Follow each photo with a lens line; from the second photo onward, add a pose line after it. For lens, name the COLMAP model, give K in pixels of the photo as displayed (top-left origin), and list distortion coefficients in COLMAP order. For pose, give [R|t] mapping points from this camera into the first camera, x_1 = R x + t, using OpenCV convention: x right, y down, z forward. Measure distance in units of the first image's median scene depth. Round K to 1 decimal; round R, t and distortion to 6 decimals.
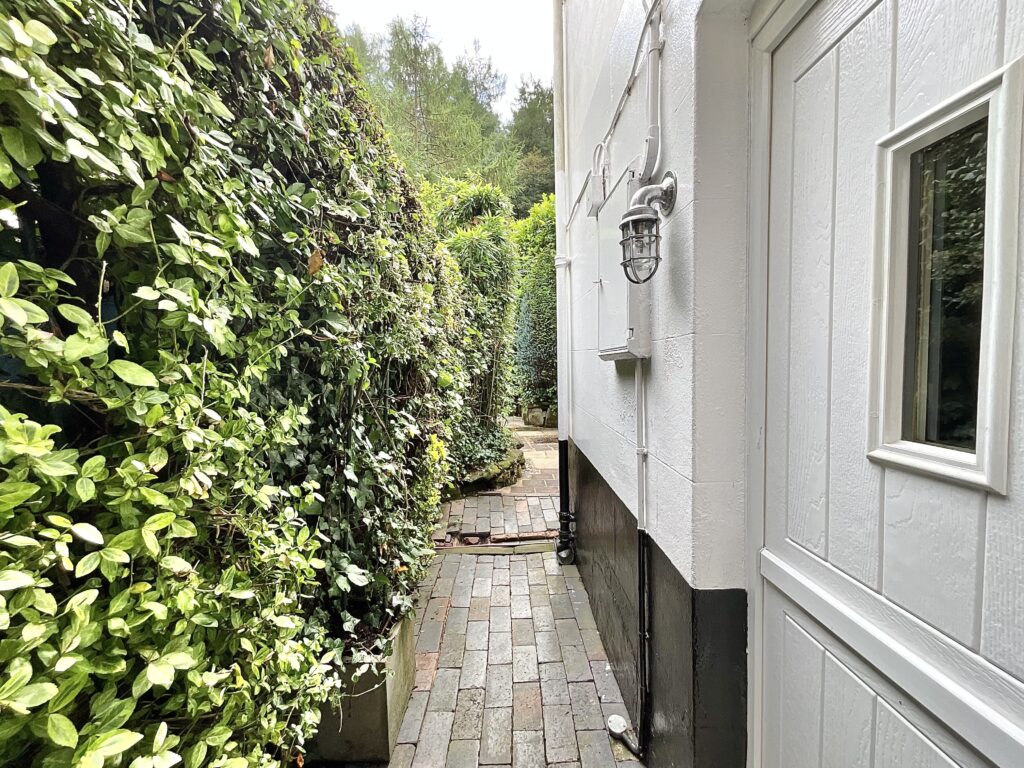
lens RADIAL K [[414.0, 0, 509.0], [0, 414.0, 385.7], [0, 0, 1]] dist [0.002568, -0.003608]
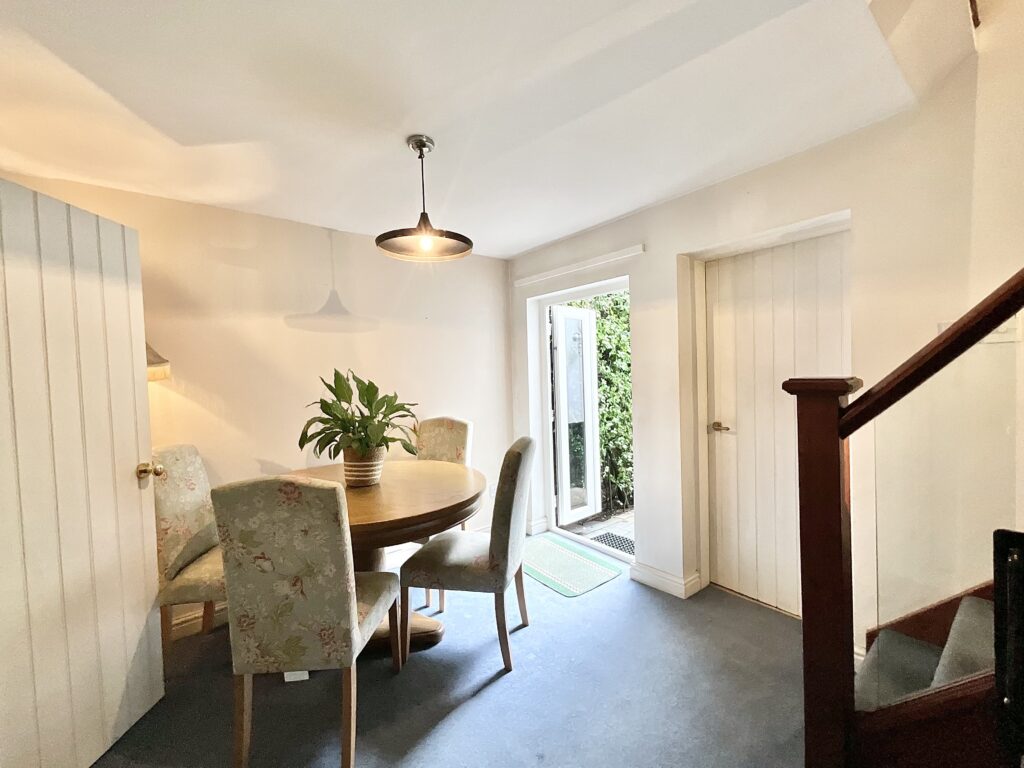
lens RADIAL K [[414.0, 0, 509.0], [0, 414.0, 385.7], [0, 0, 1]] dist [0.002568, -0.003608]
pose [[0.601812, 0.026062, -0.798213, 3.327413], [-0.025038, 0.999592, 0.013760, 0.093915], [0.798245, 0.011704, 0.602219, -4.242173]]
